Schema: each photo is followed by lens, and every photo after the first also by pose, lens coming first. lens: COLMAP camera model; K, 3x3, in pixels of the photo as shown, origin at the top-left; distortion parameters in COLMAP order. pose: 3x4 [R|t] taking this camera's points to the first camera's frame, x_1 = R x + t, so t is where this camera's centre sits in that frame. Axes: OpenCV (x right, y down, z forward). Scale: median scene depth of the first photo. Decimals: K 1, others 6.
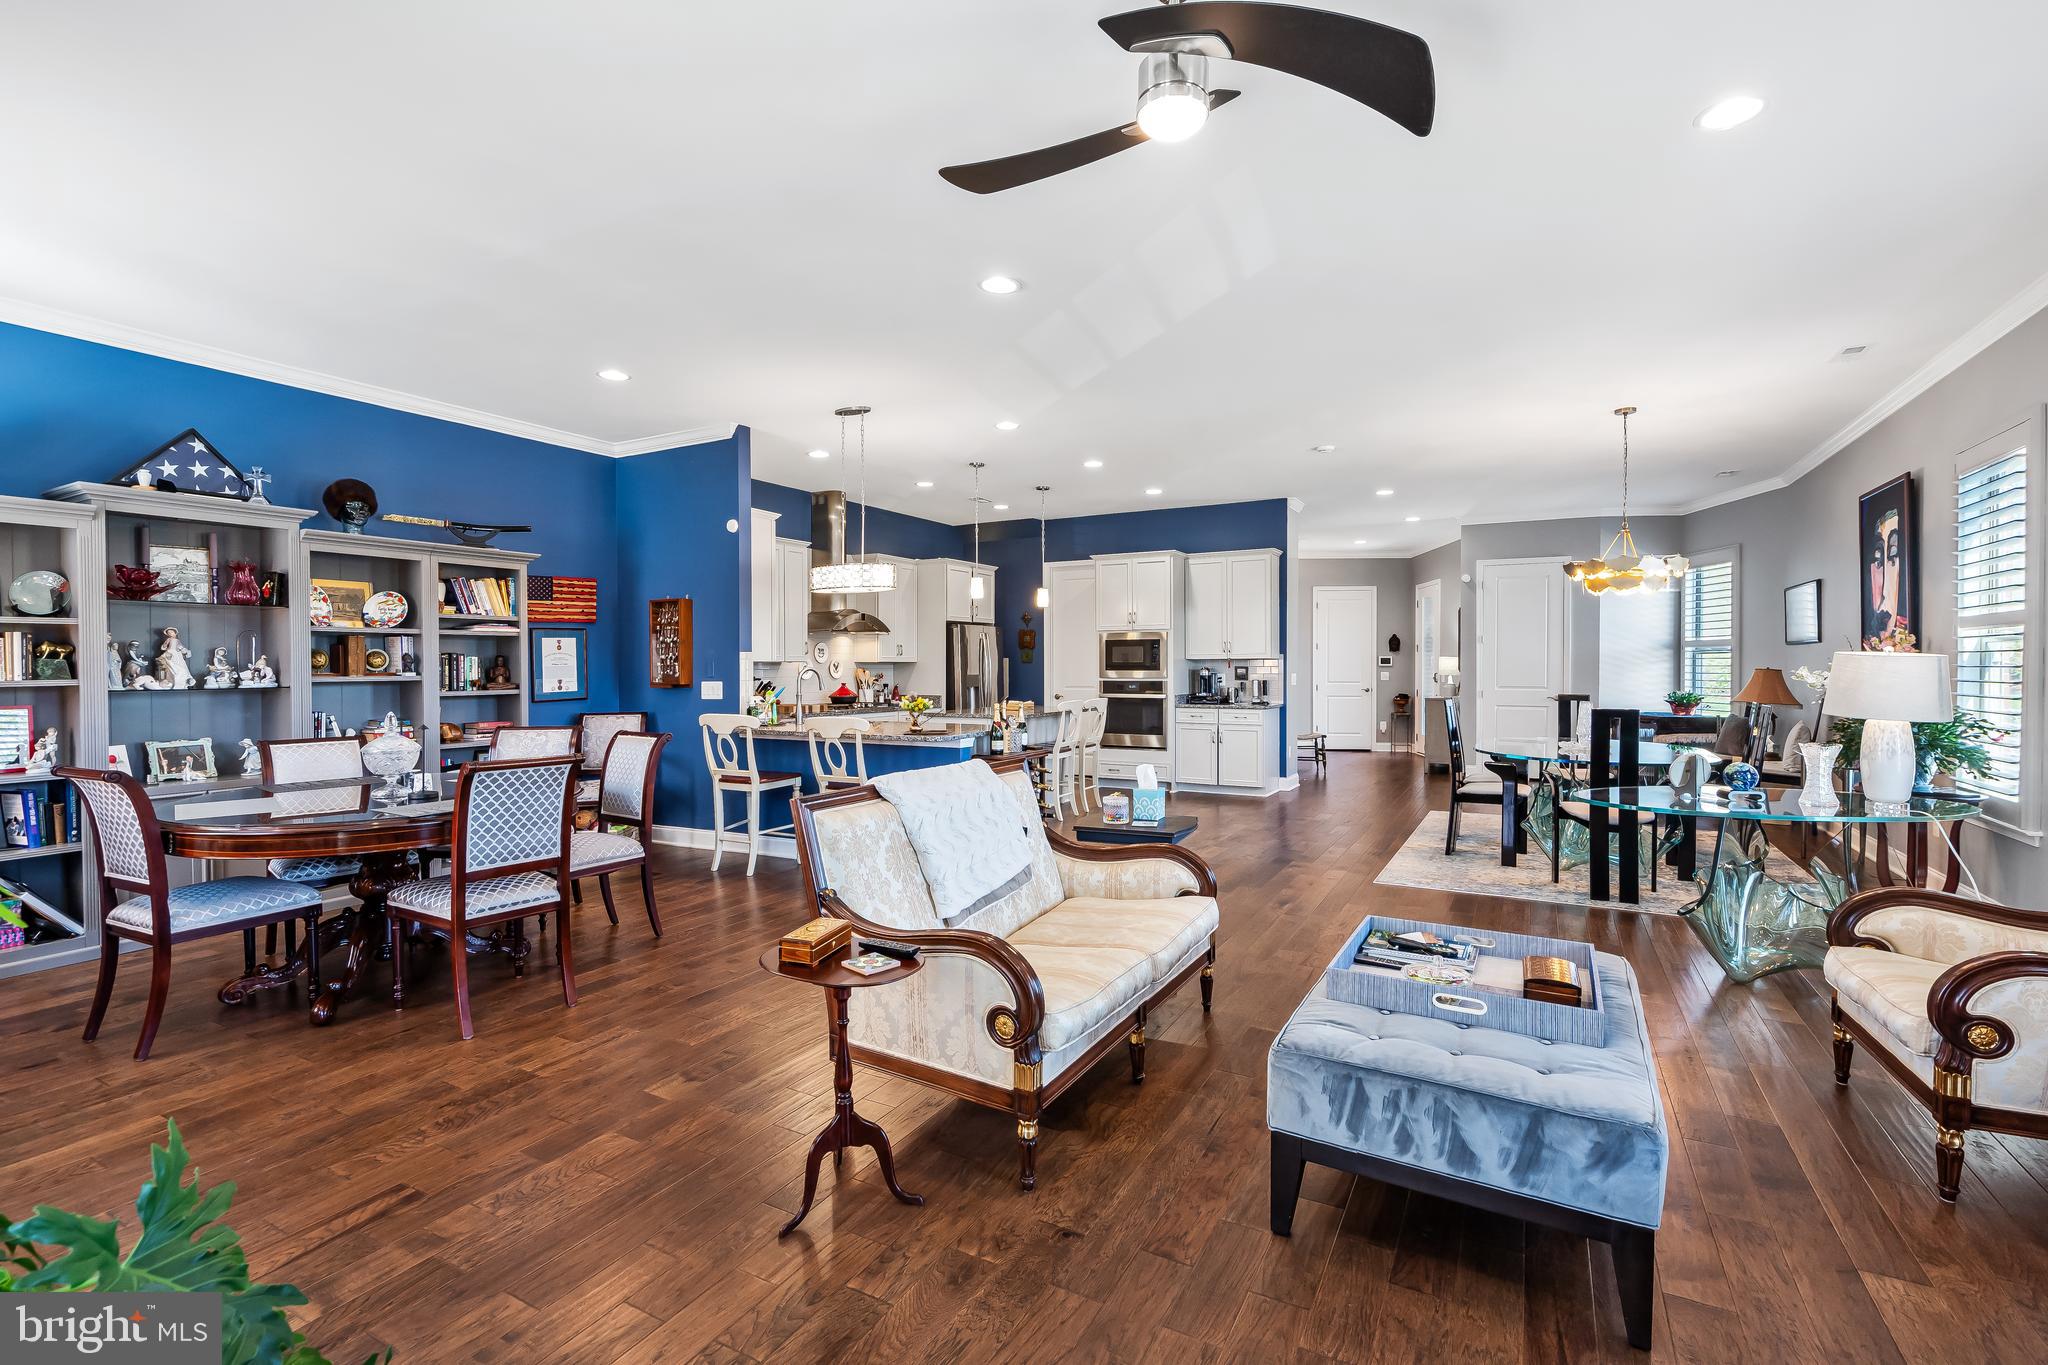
lens RADIAL K [[931.7, 0, 1029.8], [0, 931.7, 676.2], [0, 0, 1]] dist [-0.004899, 0.001946]
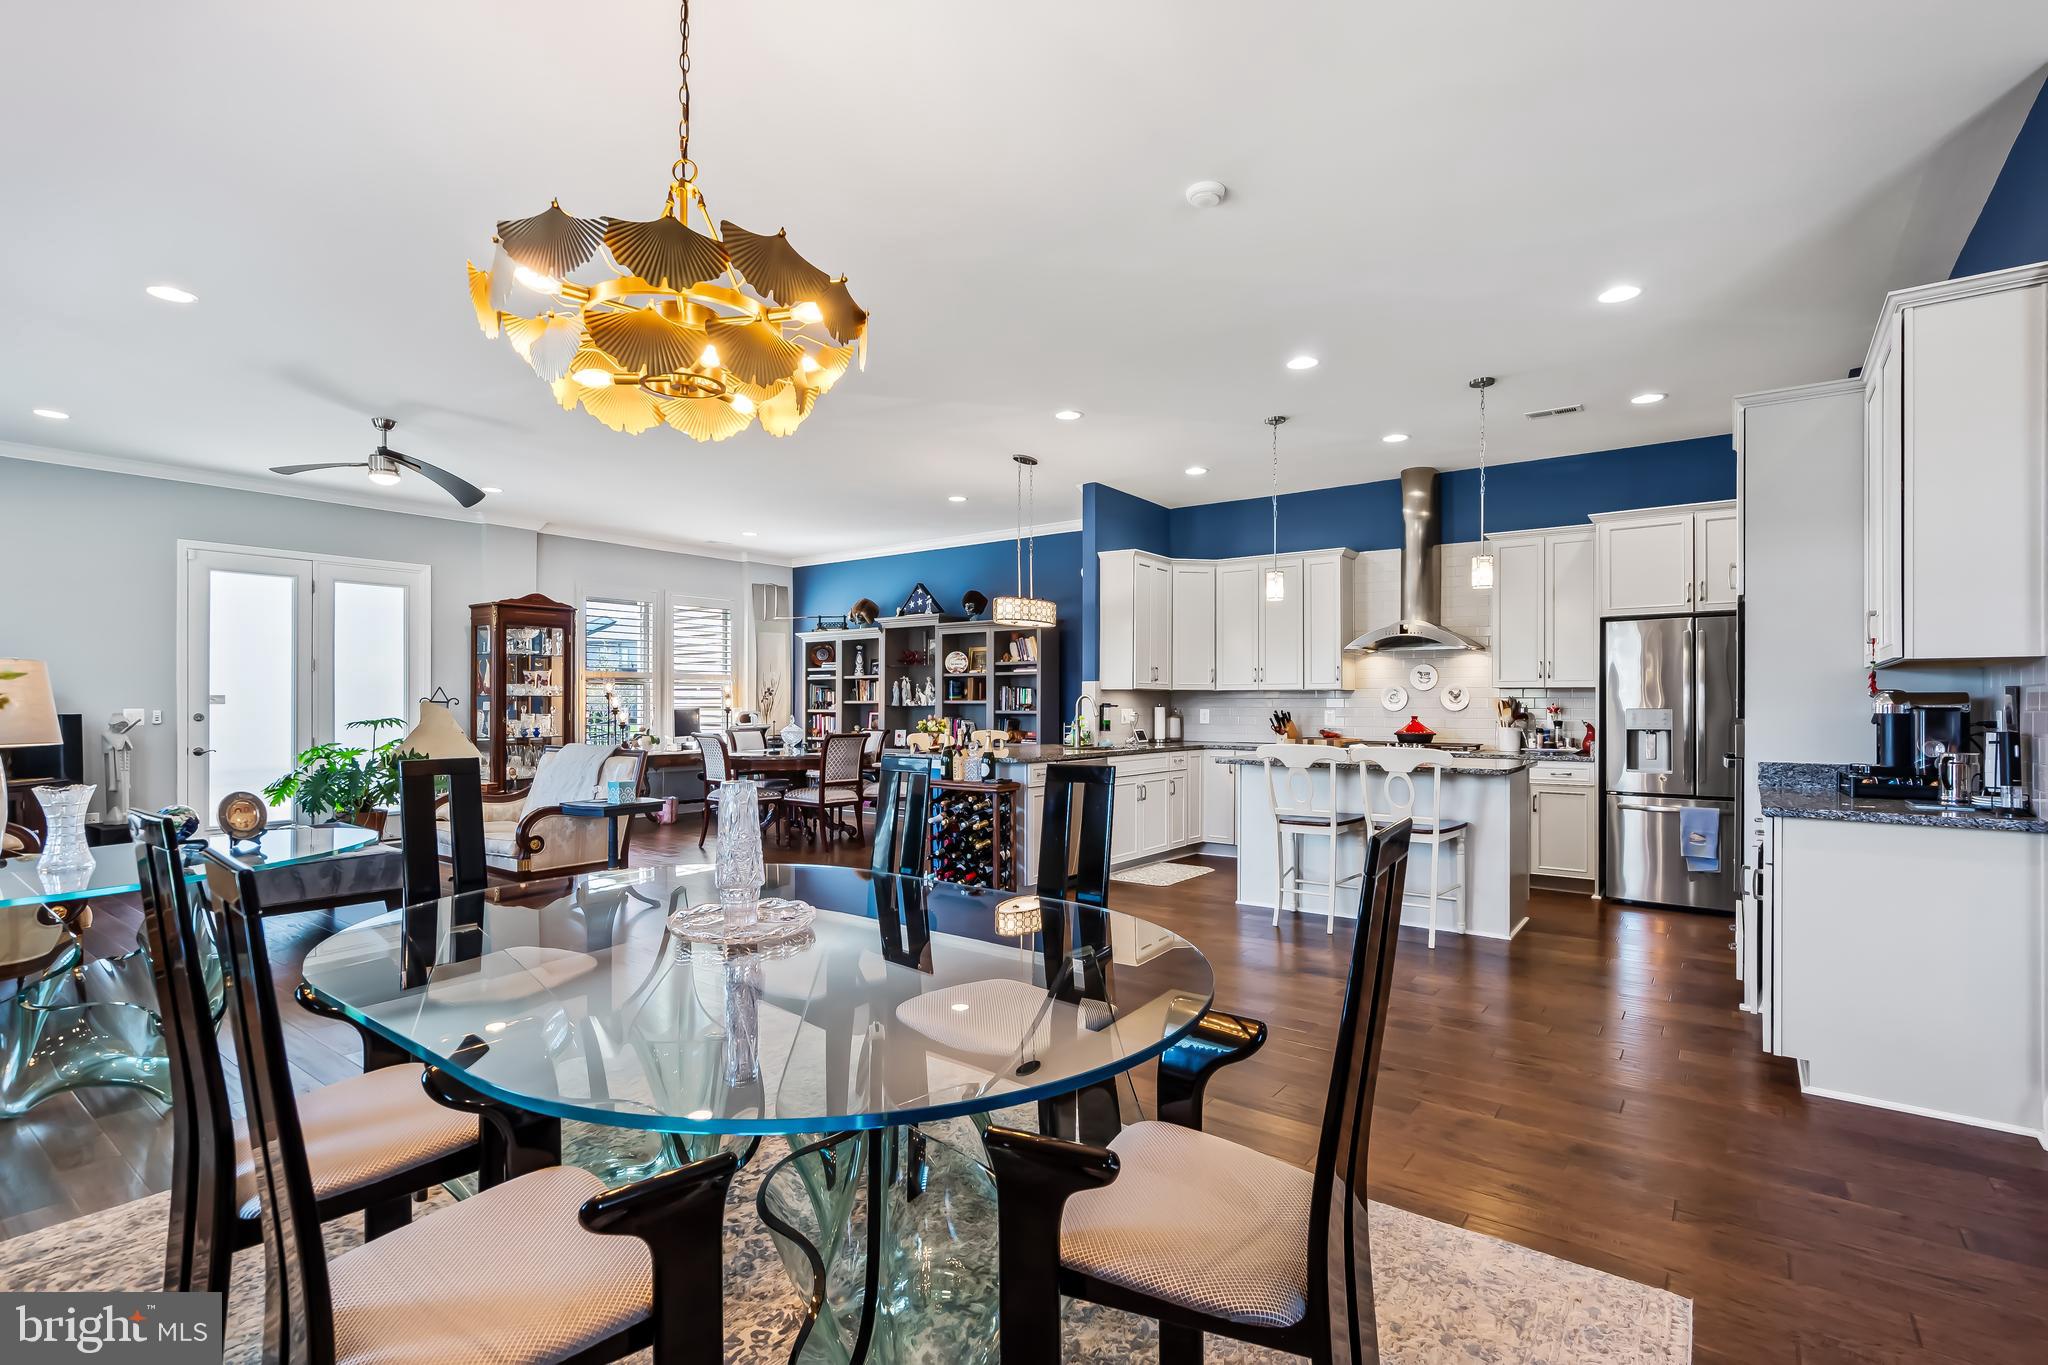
lens RADIAL K [[931.7, 0, 1027.6], [0, 931.7, 715.0], [0, 0, 1]] dist [-0.004899, 0.001946]
pose [[-0.137762, 0.013888, -0.990368, 0.847047], [-0.015107, 0.999756, 0.016121, -0.001835], [0.990350, 0.017183, -0.137519, 1.078724]]
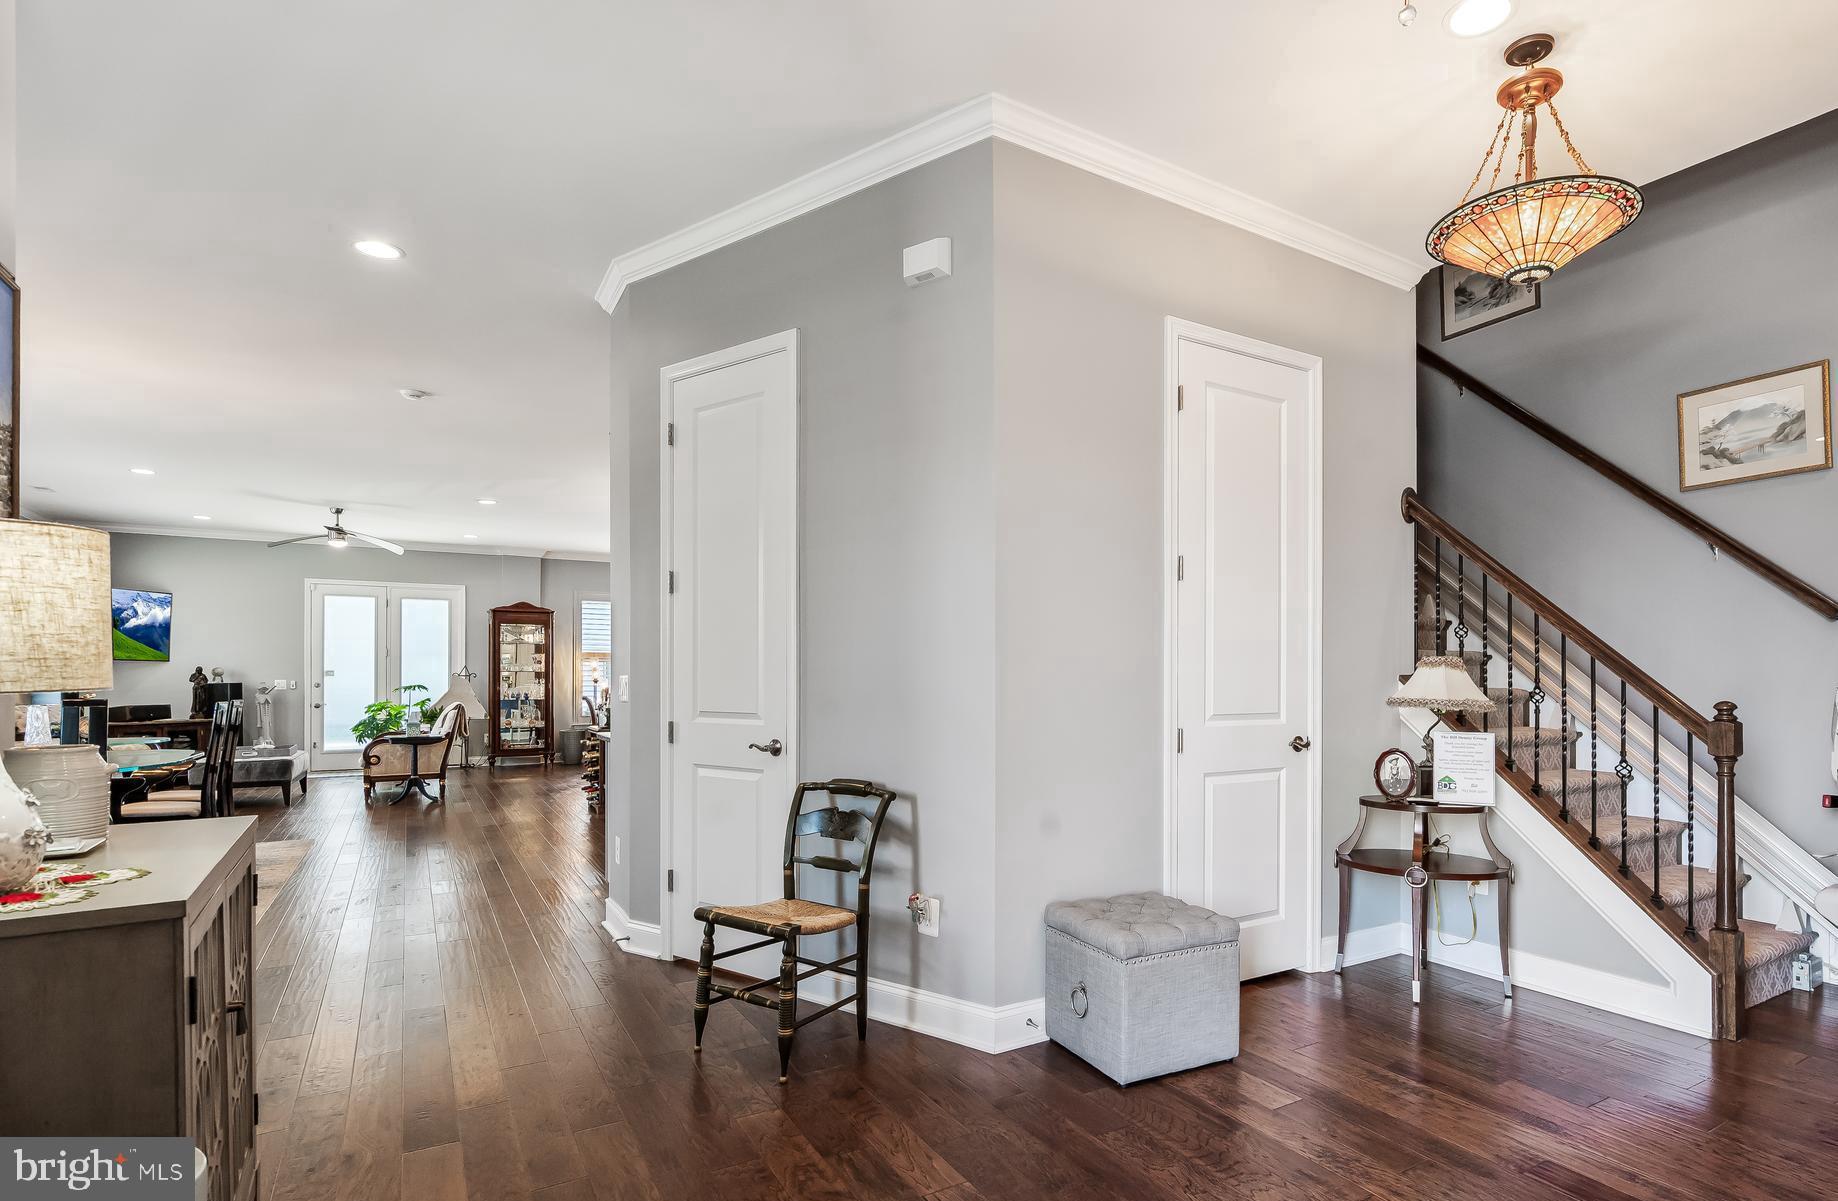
lens RADIAL K [[946.1, 0, 1041.5], [0, 946.1, 667.0], [0, 0, 1]] dist [-0.015537, 0.000689]
pose [[-0.467148, -0.005923, -0.884160, 0.856117], [-0.009150, 0.999956, -0.001864, -0.011540], [0.884132, 0.007219, -0.467181, 2.052914]]
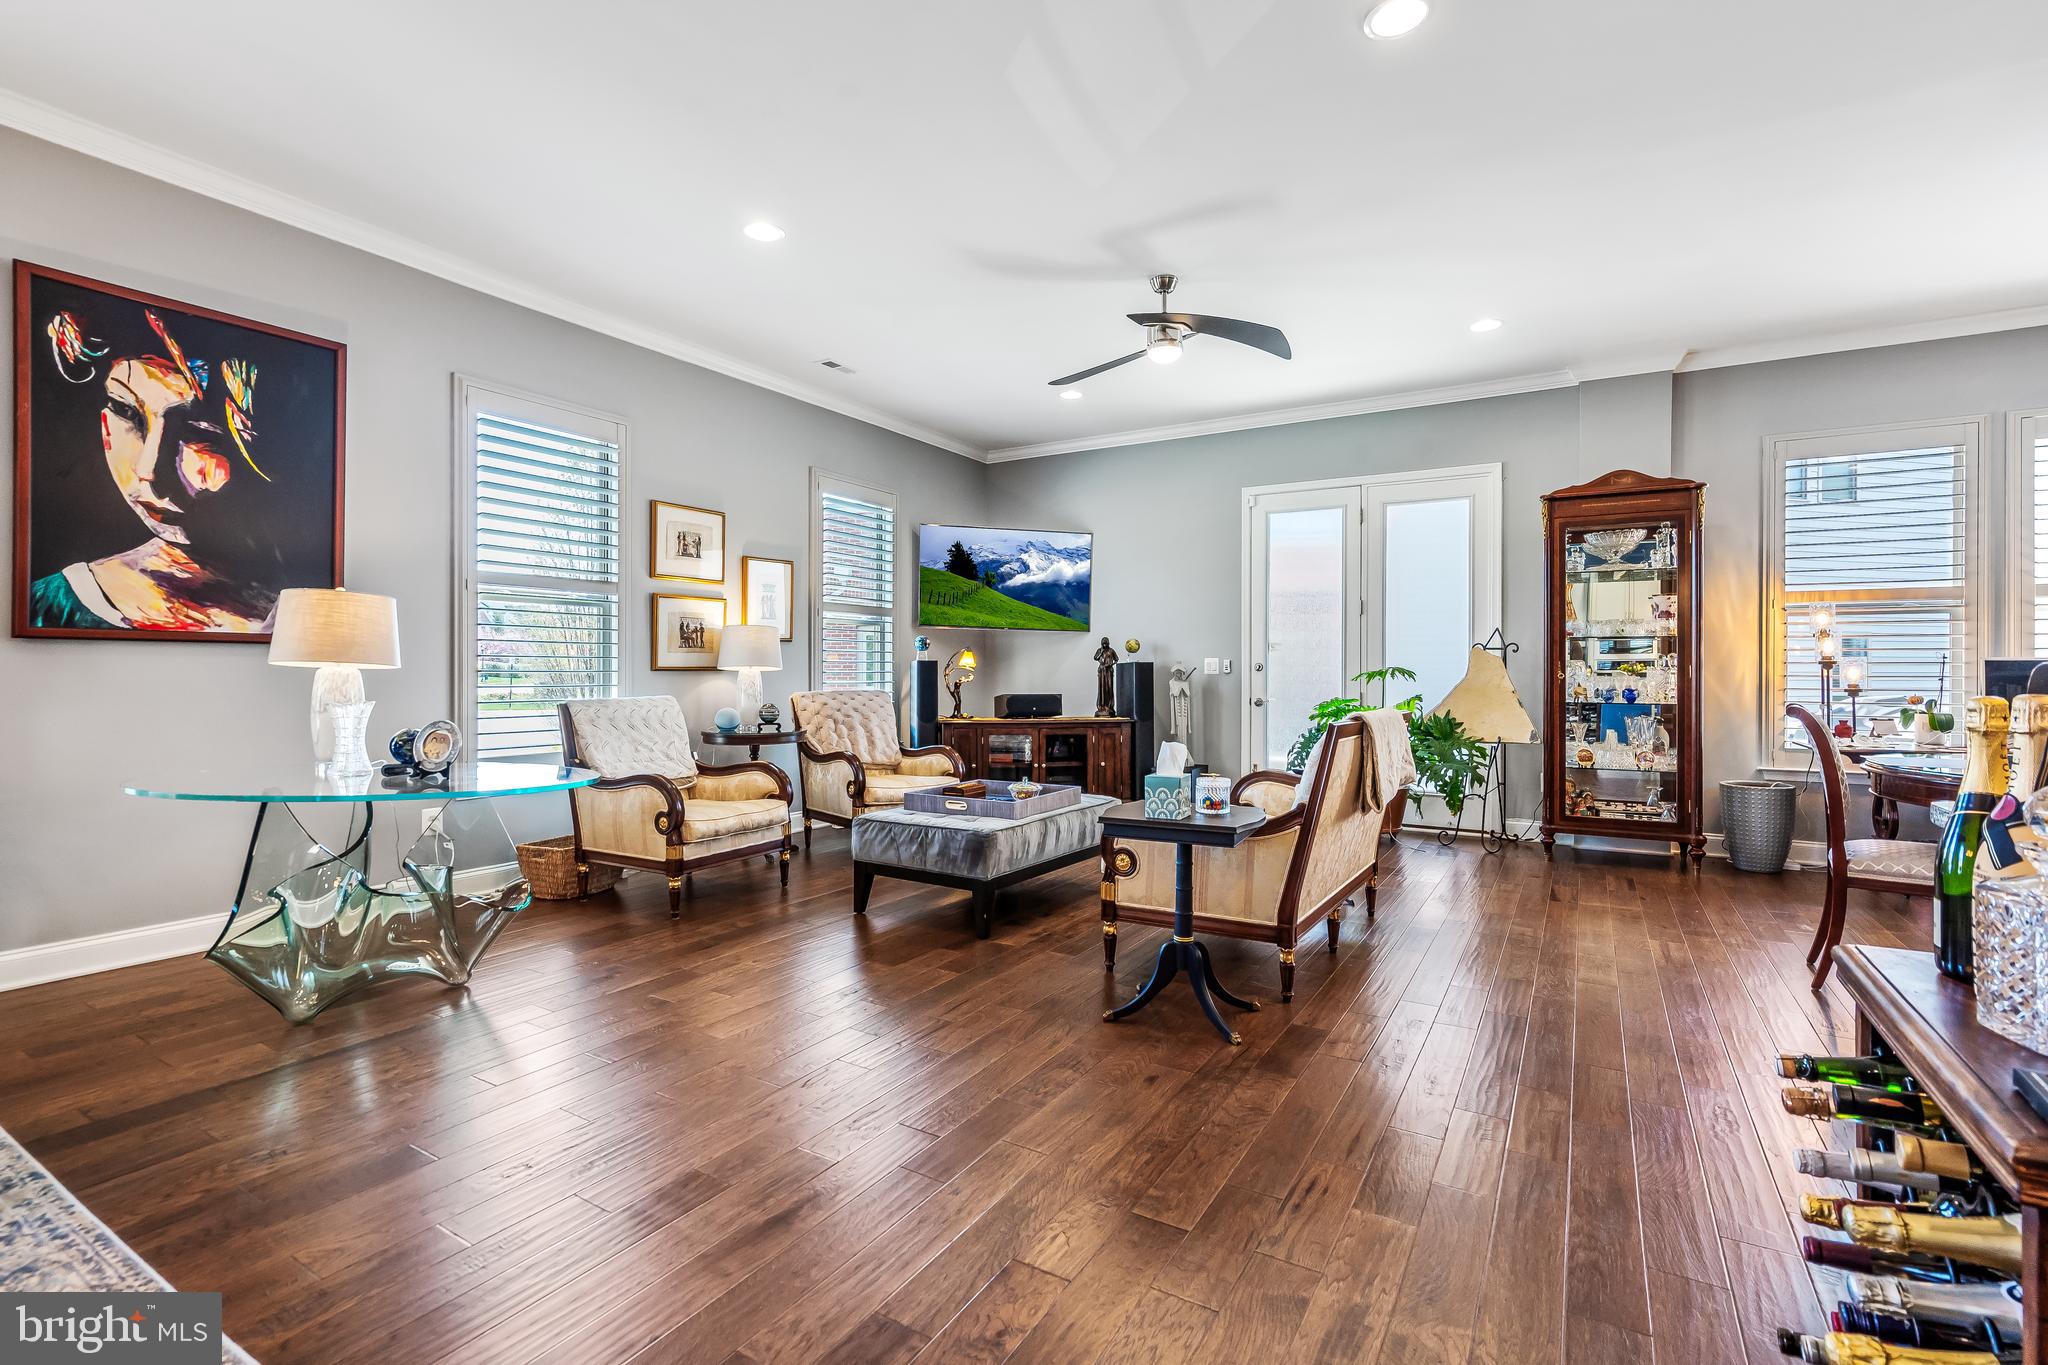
lens RADIAL K [[931.7, 0, 1021.2], [0, 931.7, 674.5], [0, 0, 1]] dist [-0.004899, 0.001946]
pose [[-0.998545, -0.001017, 0.053919, 0.122759], [-0.000098, 0.999855, 0.017052, 0.022086], [-0.053928, 0.017022, -0.998400, 1.045934]]
